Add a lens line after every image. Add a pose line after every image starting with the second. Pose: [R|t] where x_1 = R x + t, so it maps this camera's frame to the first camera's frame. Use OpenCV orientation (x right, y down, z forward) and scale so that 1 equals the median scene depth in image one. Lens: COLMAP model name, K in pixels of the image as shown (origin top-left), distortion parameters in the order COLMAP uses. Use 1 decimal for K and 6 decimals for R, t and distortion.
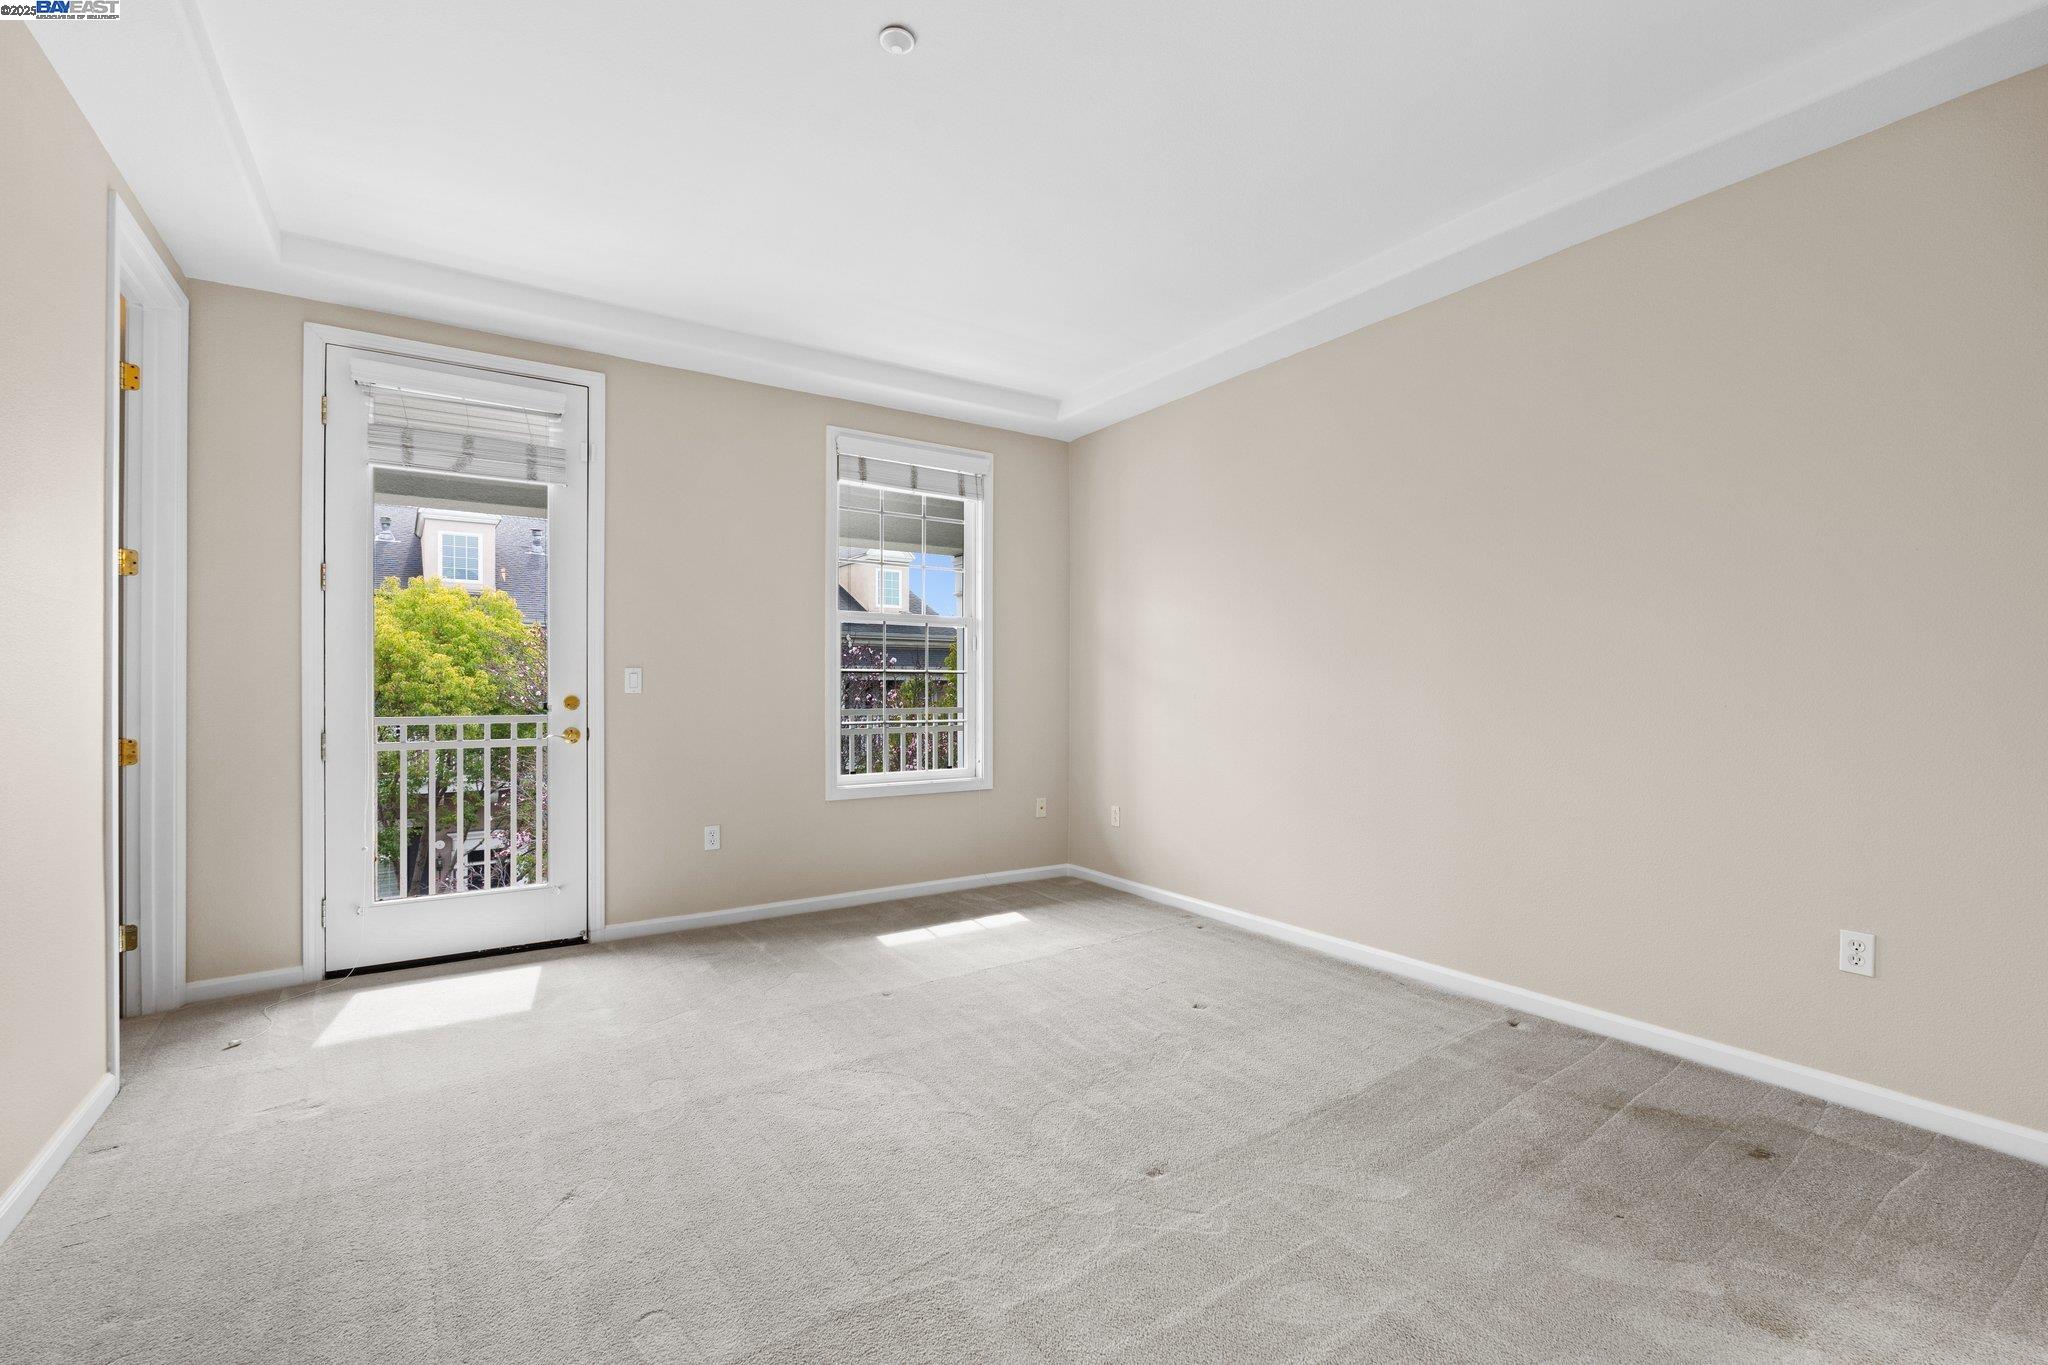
lens RADIAL K [[890.0, 0, 1017.5], [0, 890.0, 680.9], [0, 0, 1]] dist [-0.012340, 0.000854]
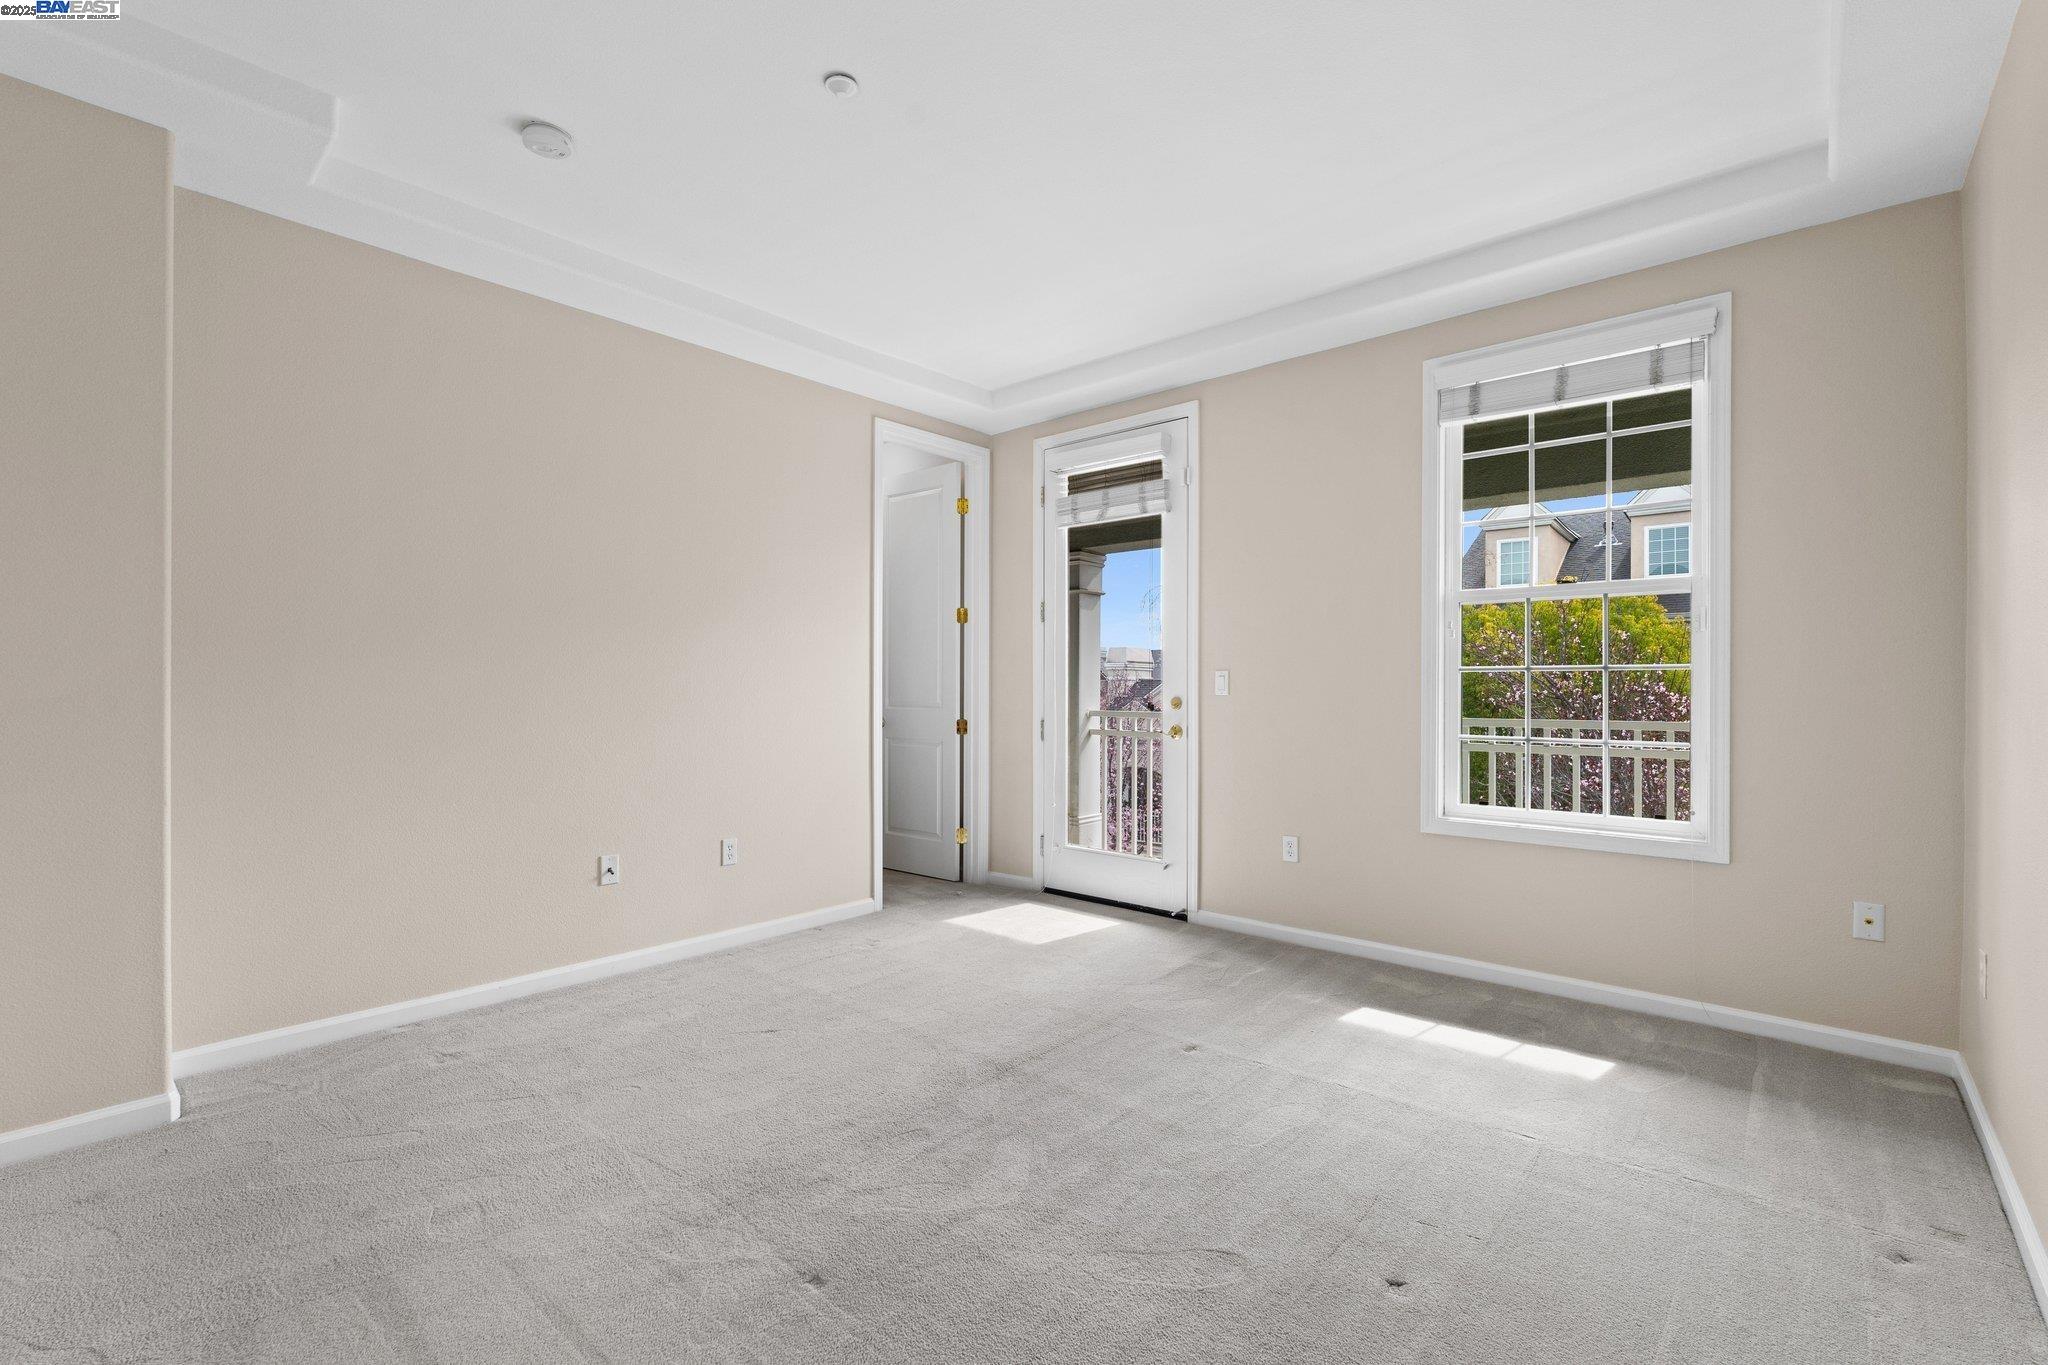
lens RADIAL K [[890.0, 0, 1014.1], [0, 890.0, 685.3], [0, 0, 1]] dist [-0.012340, 0.000854]
pose [[0.258192, -0.002813, -0.966090, 0.449139], [0.004423, 0.999989, -0.001730, 0.002485], [0.966084, -0.003826, 0.258201, 0.430281]]
